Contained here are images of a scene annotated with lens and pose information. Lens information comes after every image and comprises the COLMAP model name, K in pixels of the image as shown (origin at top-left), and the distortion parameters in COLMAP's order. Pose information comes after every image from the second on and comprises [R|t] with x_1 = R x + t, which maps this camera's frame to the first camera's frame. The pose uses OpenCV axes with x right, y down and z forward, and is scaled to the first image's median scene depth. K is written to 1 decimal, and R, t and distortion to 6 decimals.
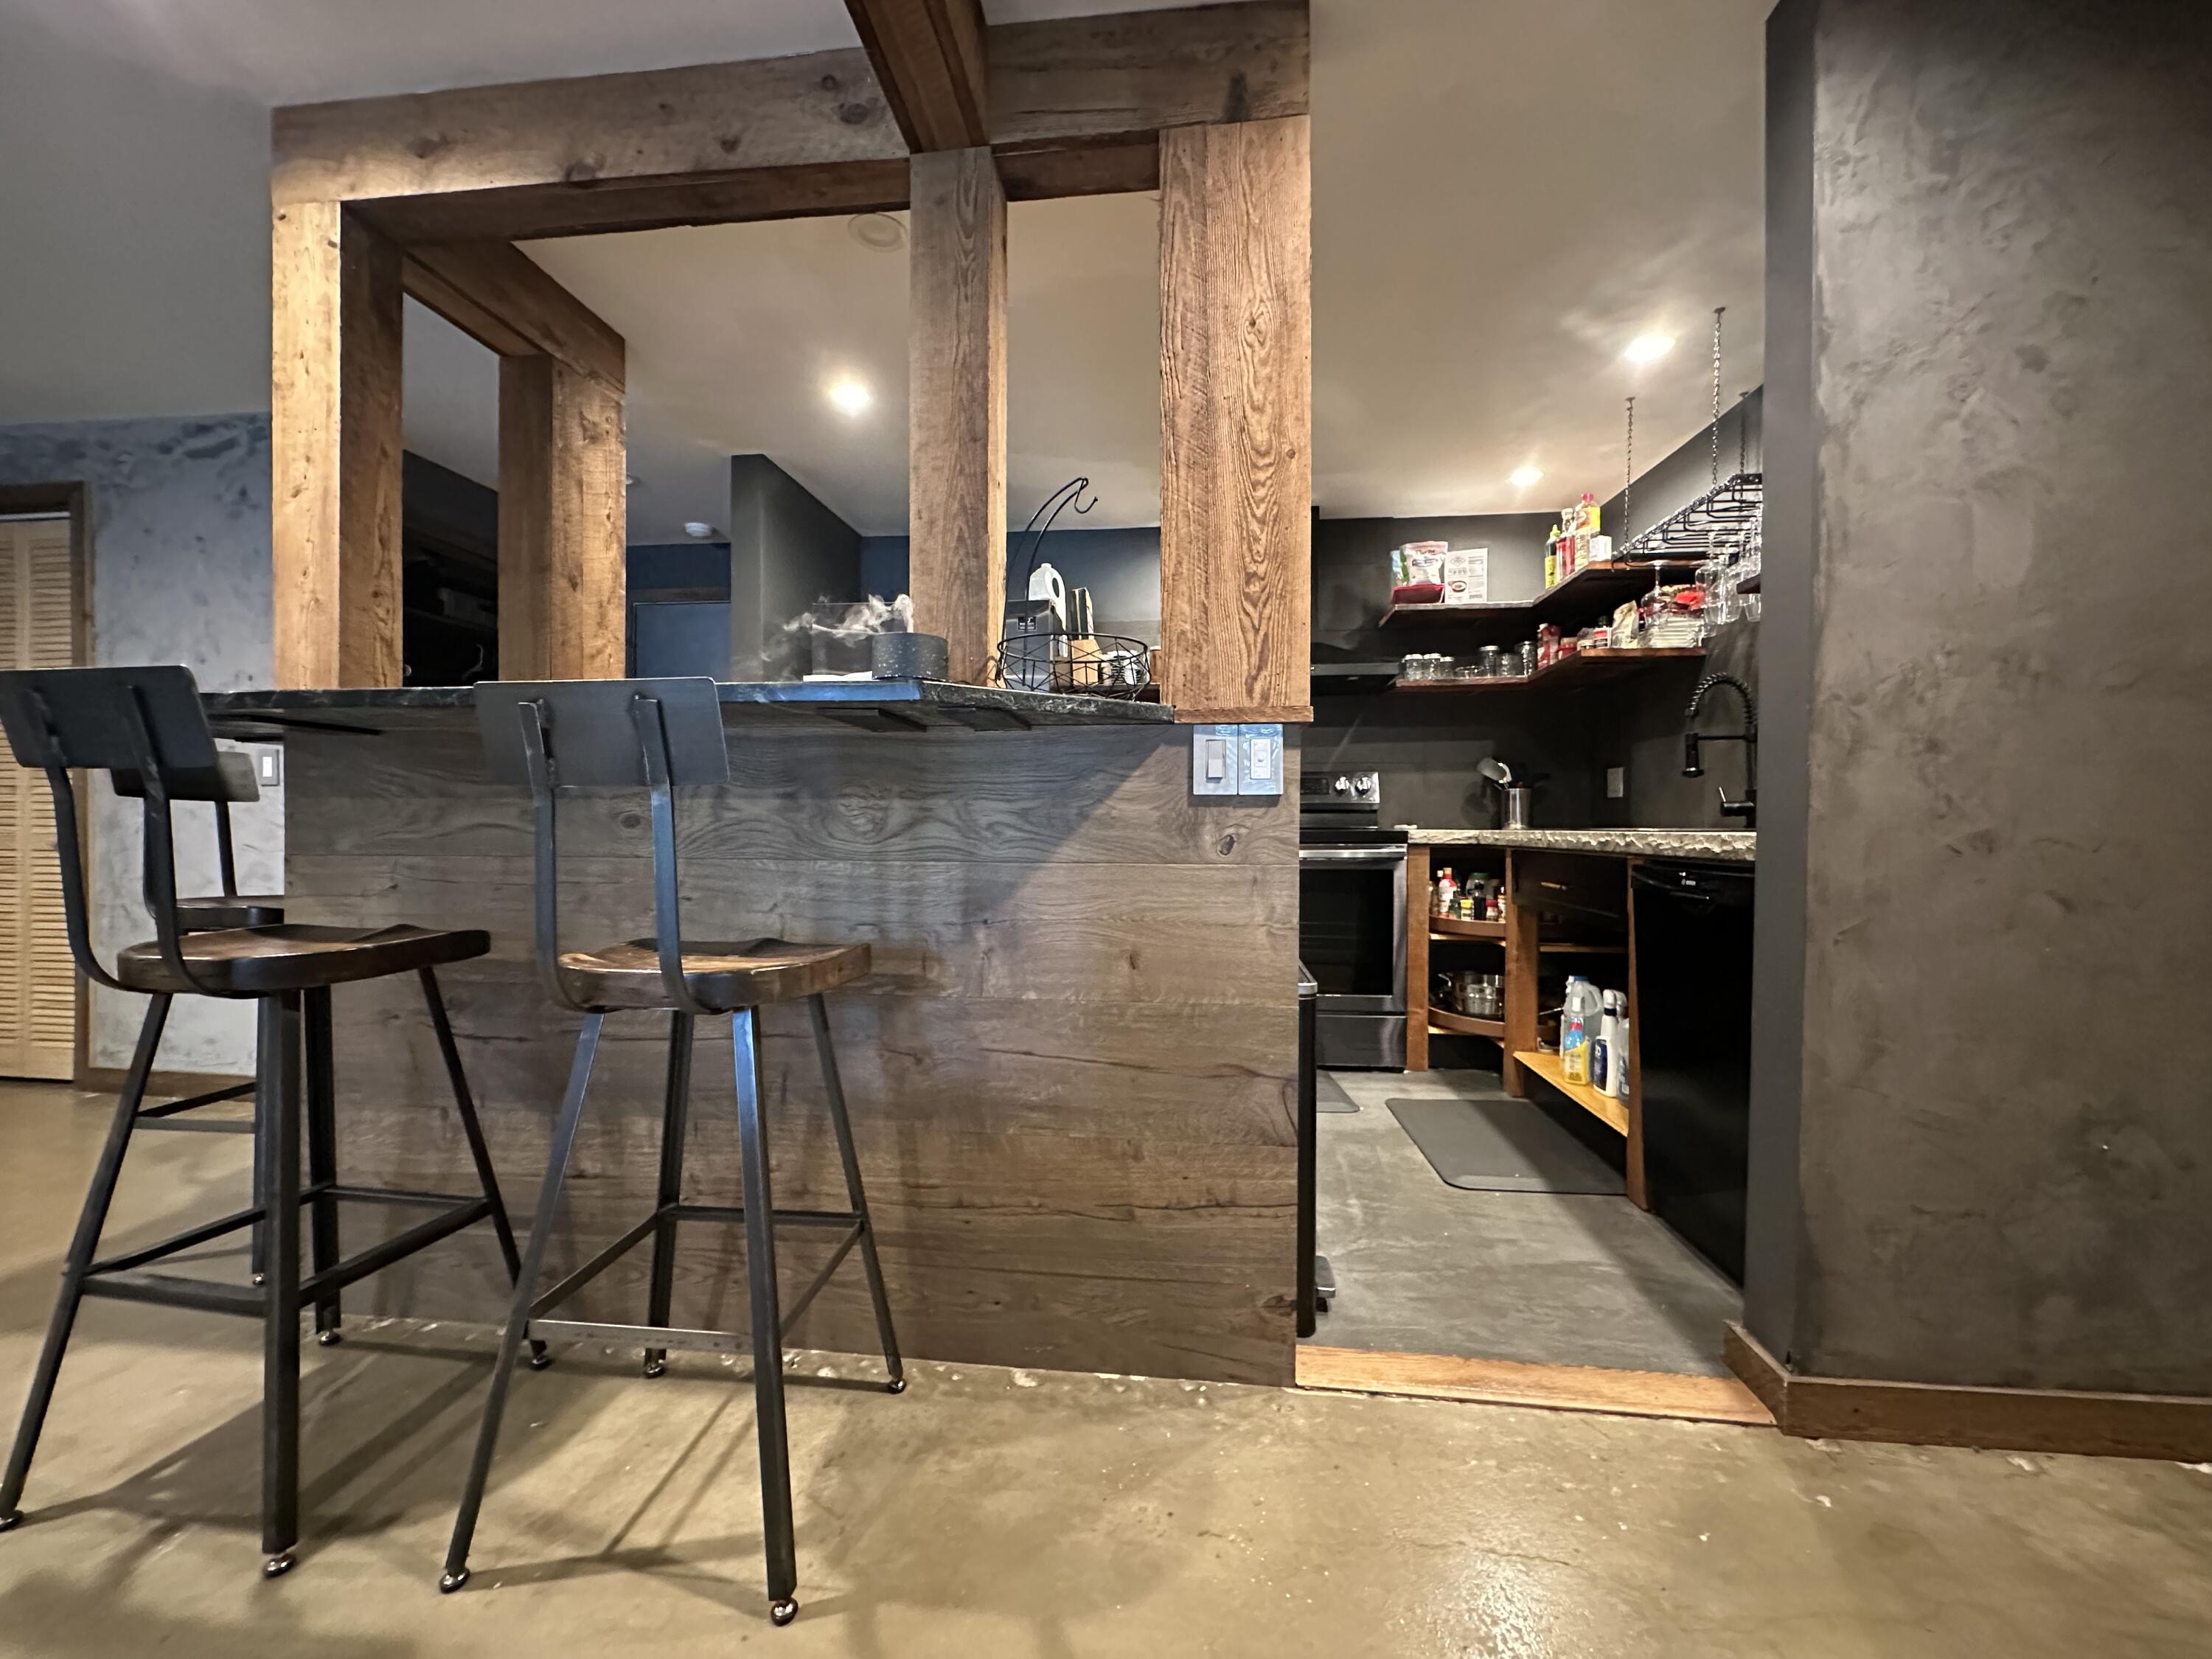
lens RADIAL K [[879.8, 0, 1102.6], [0, 879.8, 832.4], [0, 0, 1]] dist [-0.004520, 0.001088]
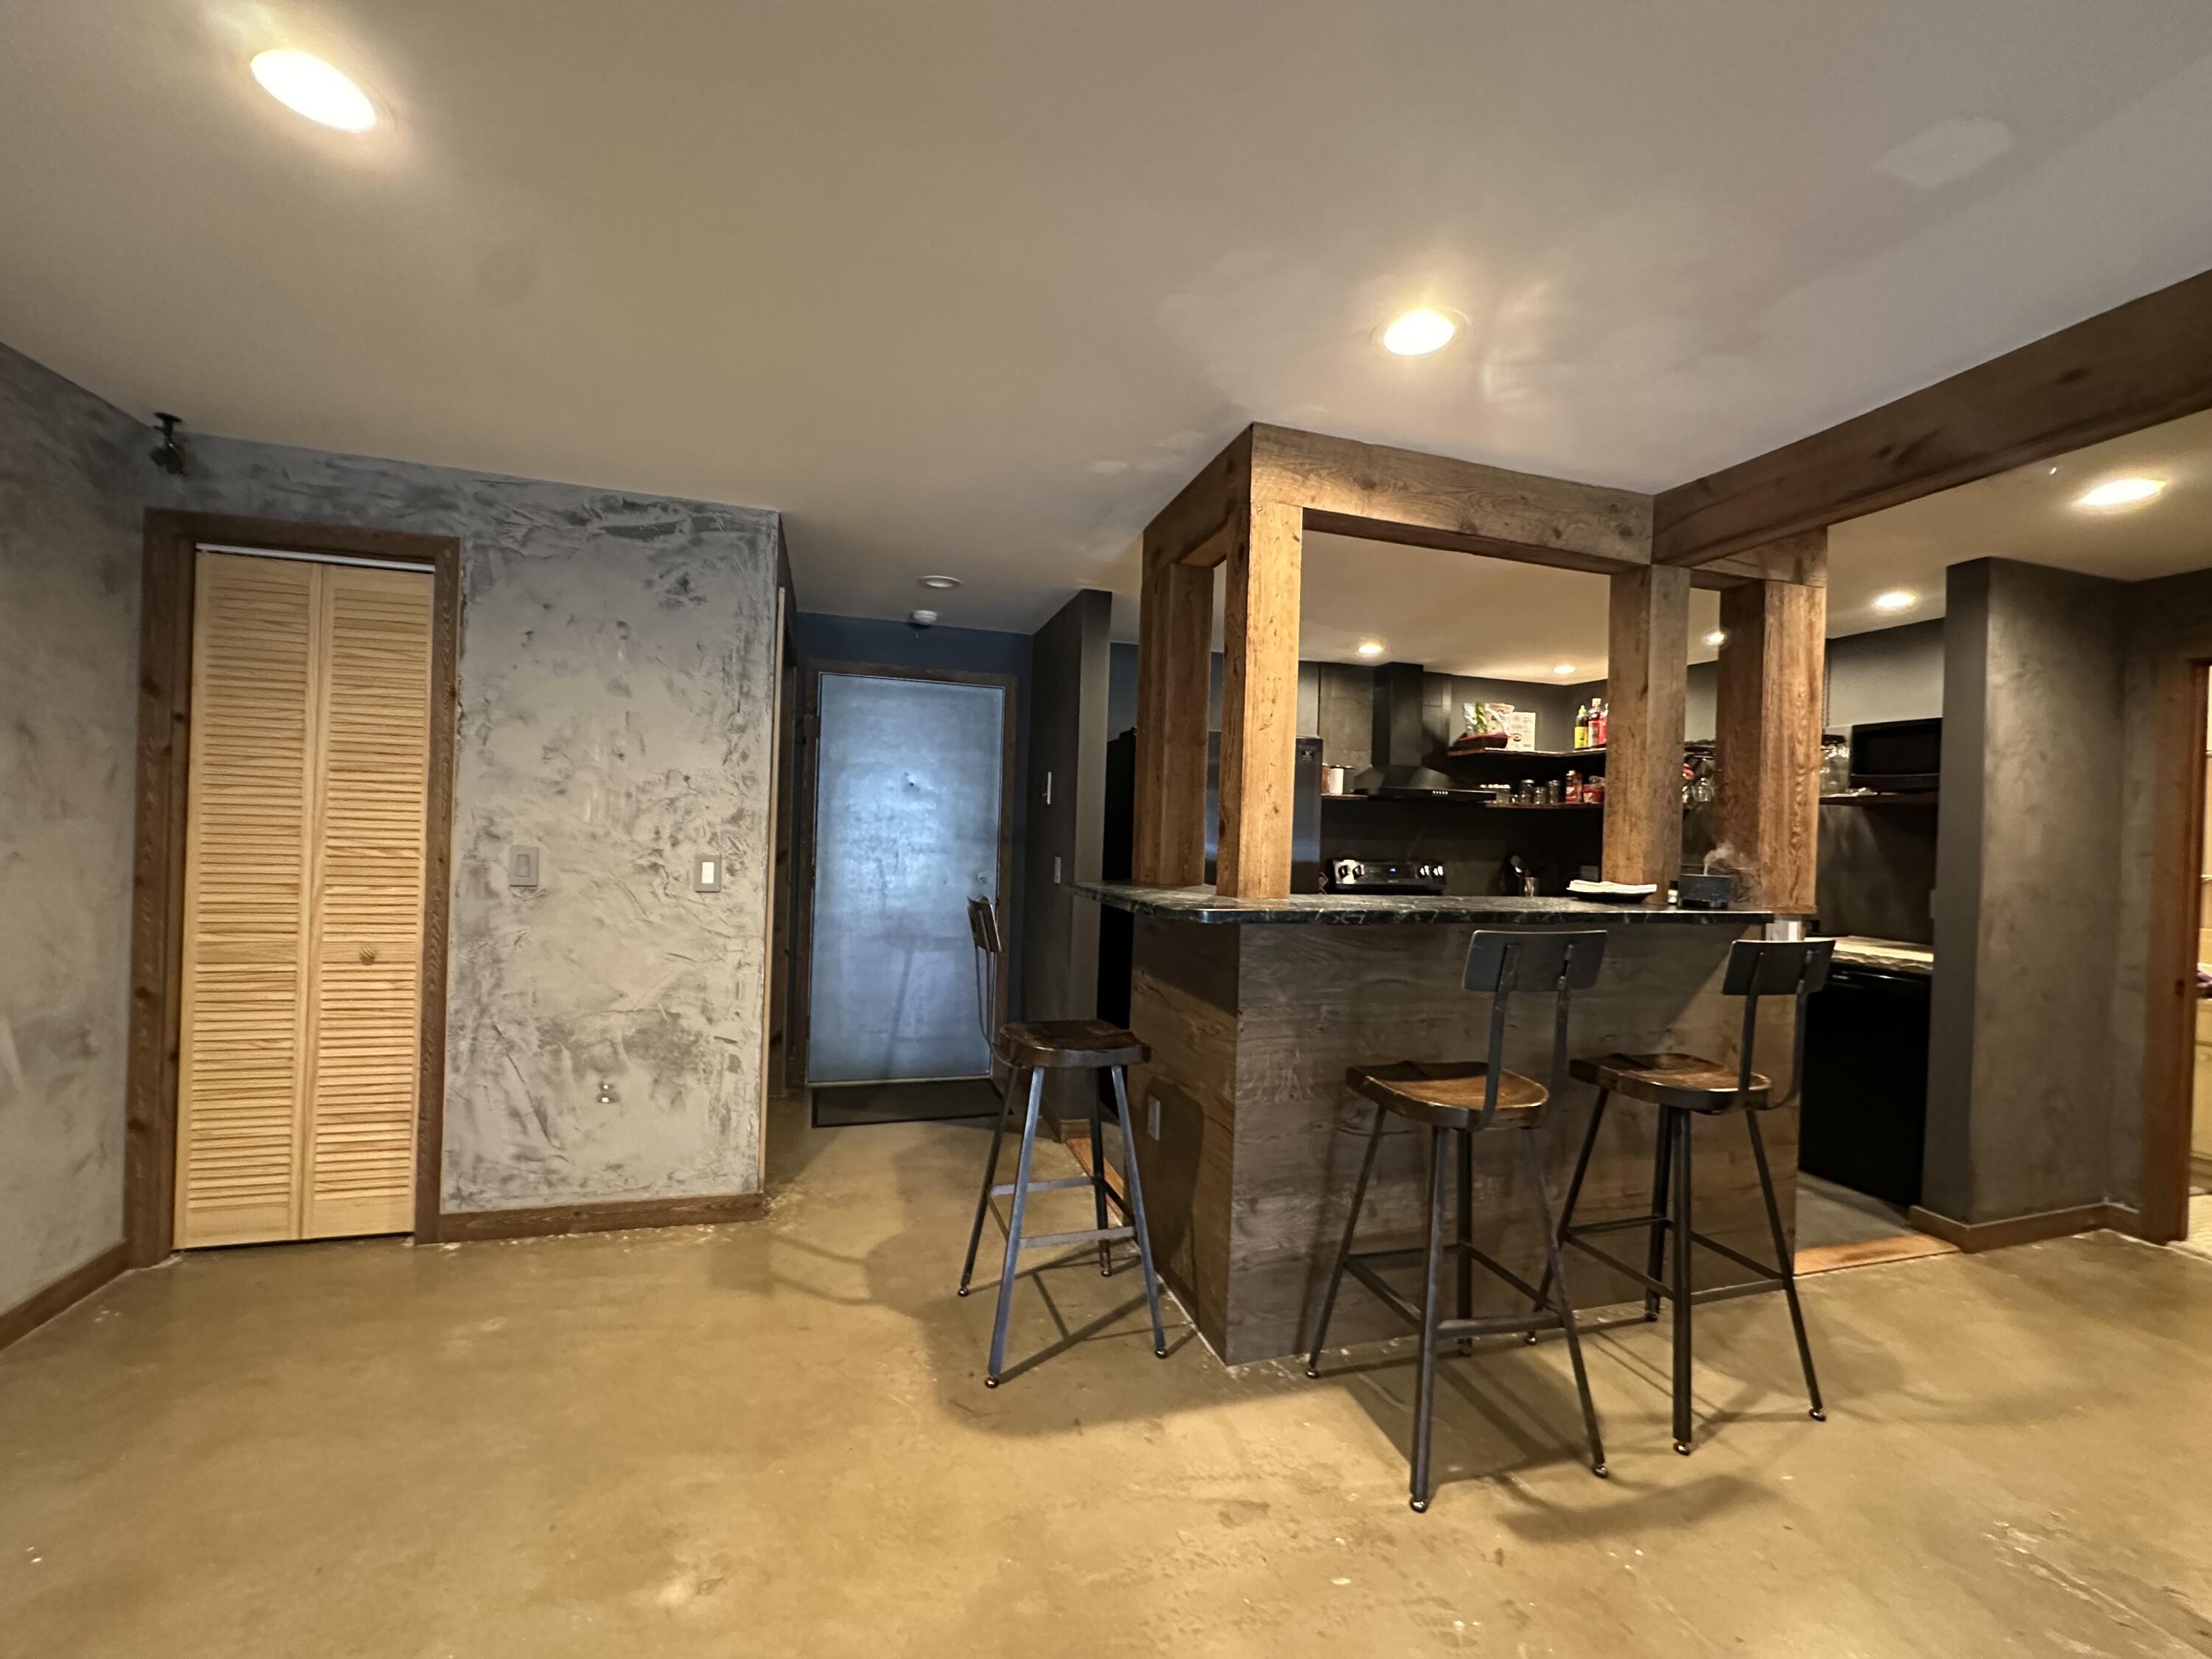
lens RADIAL K [[879.8, 0, 1102.6], [0, 879.8, 832.4], [0, 0, 1]] dist [-0.004520, 0.001088]
pose [[0.918081, 0.024725, 0.395621, -0.931918], [-0.025133, 0.999675, -0.004153, -0.125111], [-0.395595, -0.006130, 0.918405, -0.051760]]
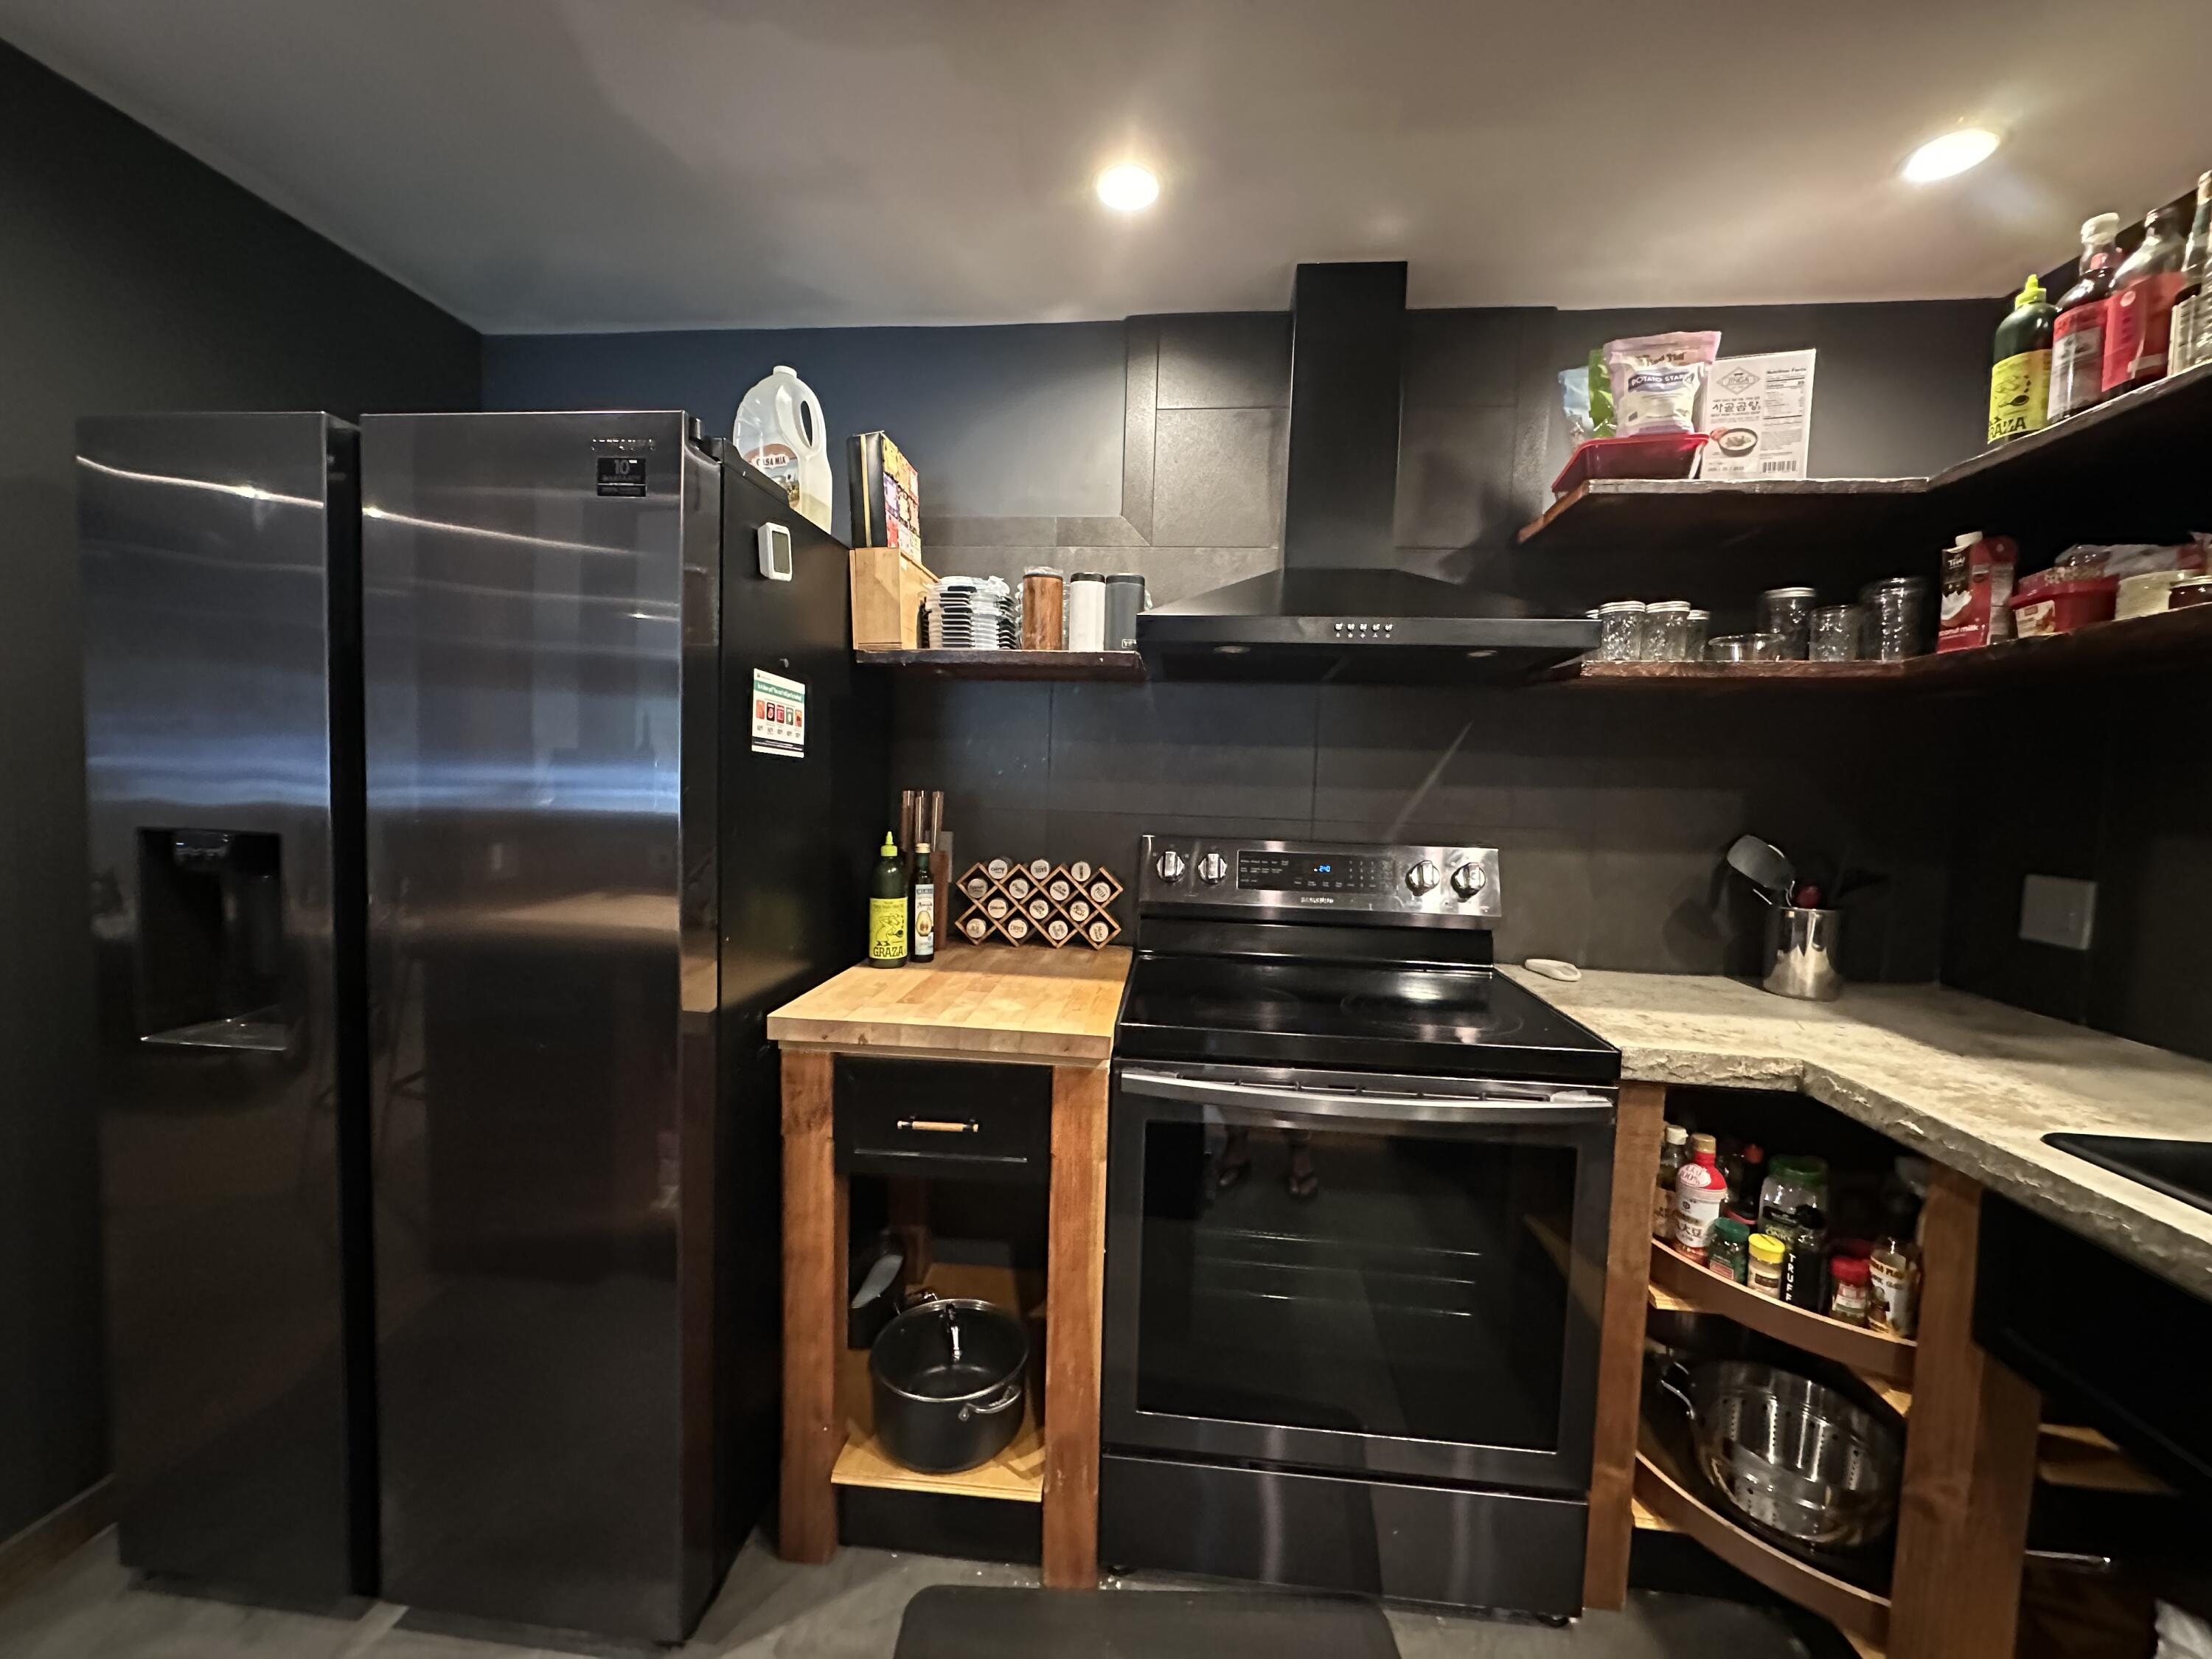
lens RADIAL K [[879.8, 0, 1102.6], [0, 879.8, 832.4], [0, 0, 1]] dist [-0.004520, 0.001088]
pose [[0.999539, 0.029410, 0.007505, 0.123111], [-0.029769, 0.998132, 0.053360, -0.127824], [-0.005921, -0.053559, 0.998547, 0.688933]]
